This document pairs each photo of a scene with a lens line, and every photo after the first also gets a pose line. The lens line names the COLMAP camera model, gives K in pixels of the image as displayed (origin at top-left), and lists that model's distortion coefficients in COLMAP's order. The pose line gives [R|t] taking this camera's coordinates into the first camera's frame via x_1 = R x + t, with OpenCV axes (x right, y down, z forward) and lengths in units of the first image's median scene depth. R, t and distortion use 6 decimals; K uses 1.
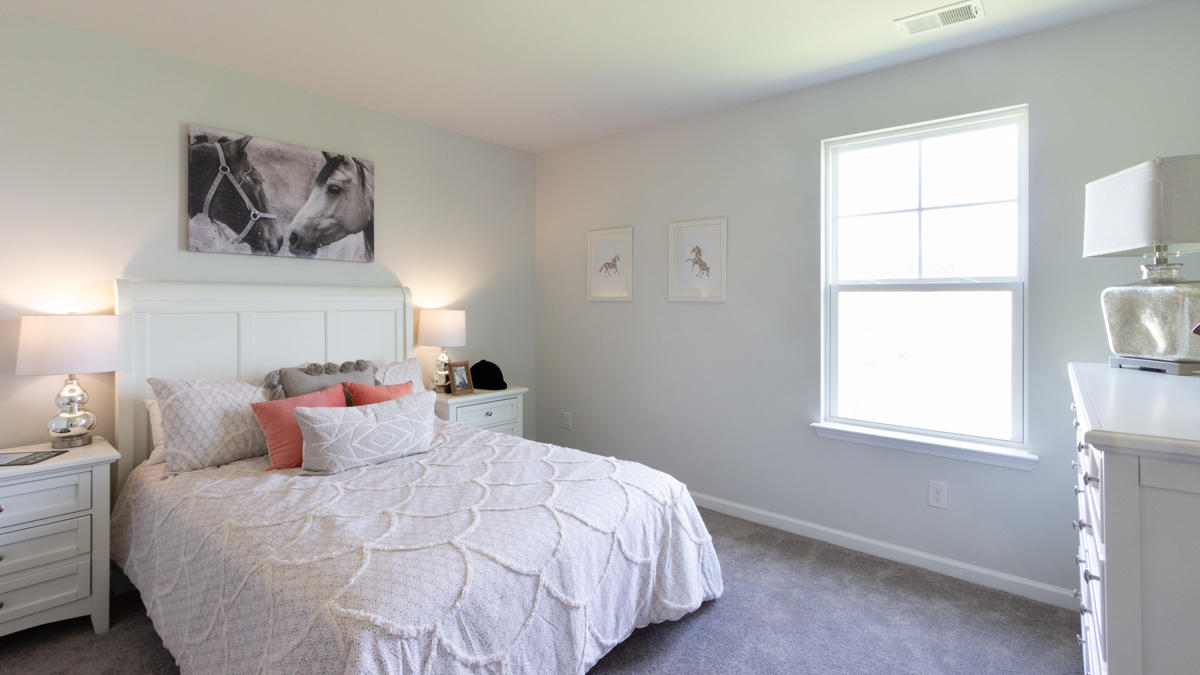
lens RADIAL K [[555.4, 0, 599.0], [0, 555.4, 298.3], [0, 0, 1]] dist [0.002214, 0.000528]
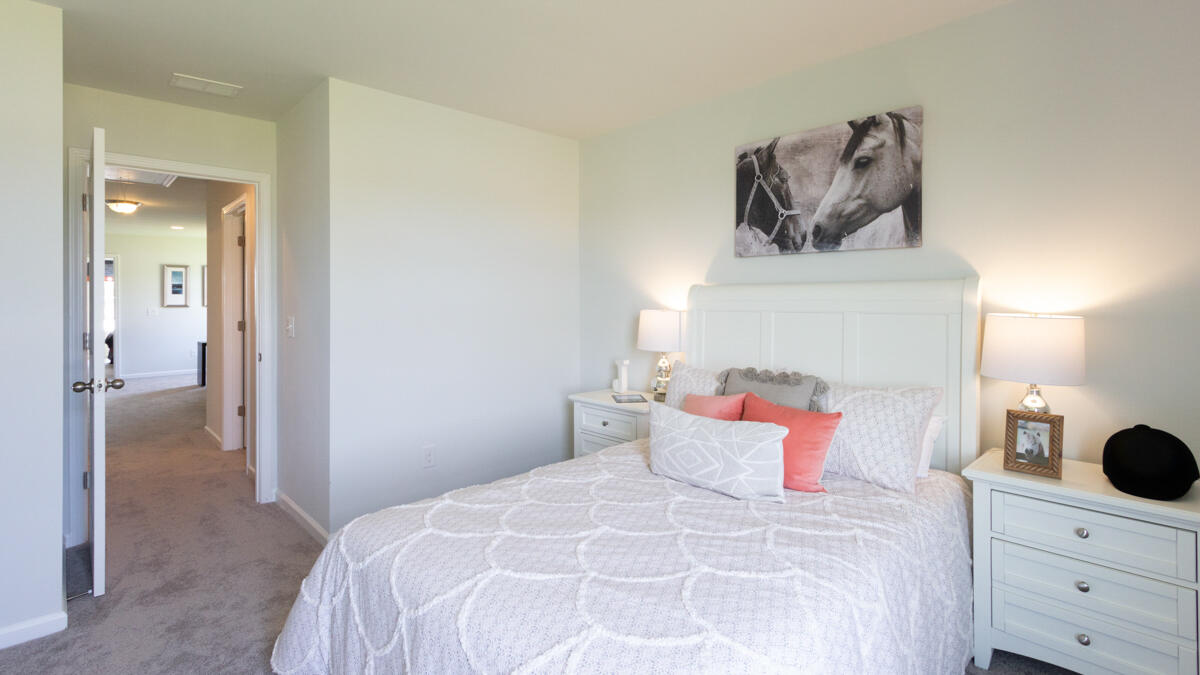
lens RADIAL K [[555.4, 0, 599.0], [0, 555.4, 298.3], [0, 0, 1]] dist [0.002214, 0.000528]
pose [[-0.109613, -0.005351, -0.993960, 0.394240], [0.007336, 0.999954, -0.006193, 0.004137], [0.993947, -0.007971, -0.109568, 0.757587]]
